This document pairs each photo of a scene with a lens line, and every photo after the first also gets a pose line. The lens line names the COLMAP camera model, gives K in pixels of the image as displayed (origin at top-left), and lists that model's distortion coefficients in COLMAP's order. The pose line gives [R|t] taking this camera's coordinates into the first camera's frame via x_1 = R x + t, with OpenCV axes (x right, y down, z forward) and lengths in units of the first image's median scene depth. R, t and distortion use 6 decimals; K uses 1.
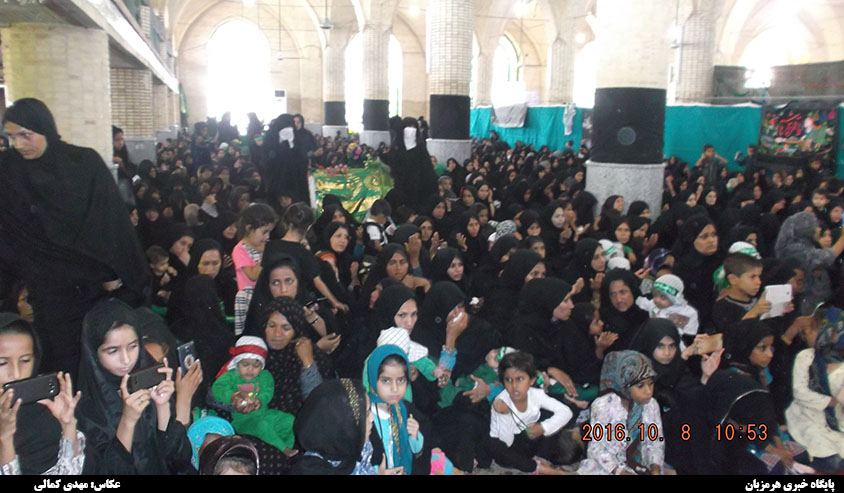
lens RADIAL K [[667.0, 0, 417.1], [0, 667.0, 228.8], [0, 0, 1]] dist [-0.053552, 0.002627]
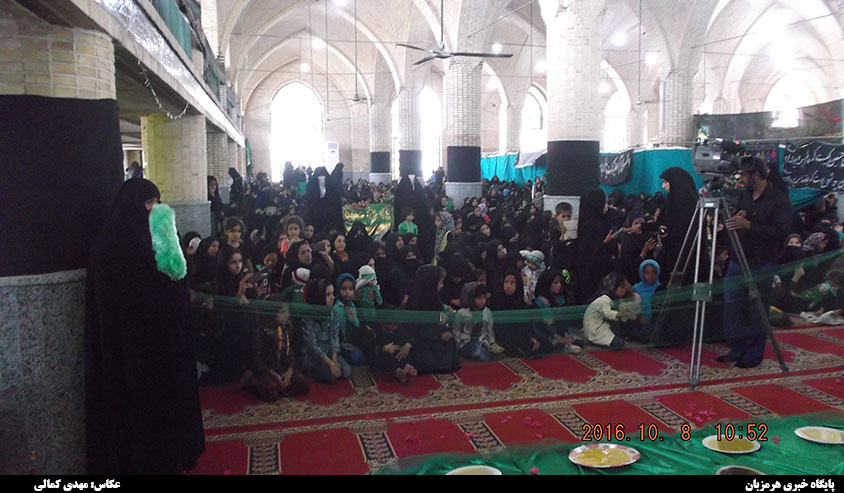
lens RADIAL K [[667.0, 0, 417.1], [0, 667.0, 228.8], [0, 0, 1]] dist [-0.053552, 0.002627]
pose [[0.996049, -0.014739, -0.087572, 0.067353], [0.008734, 0.997609, -0.068553, 0.032744], [0.088373, 0.067517, 0.993797, -0.209070]]
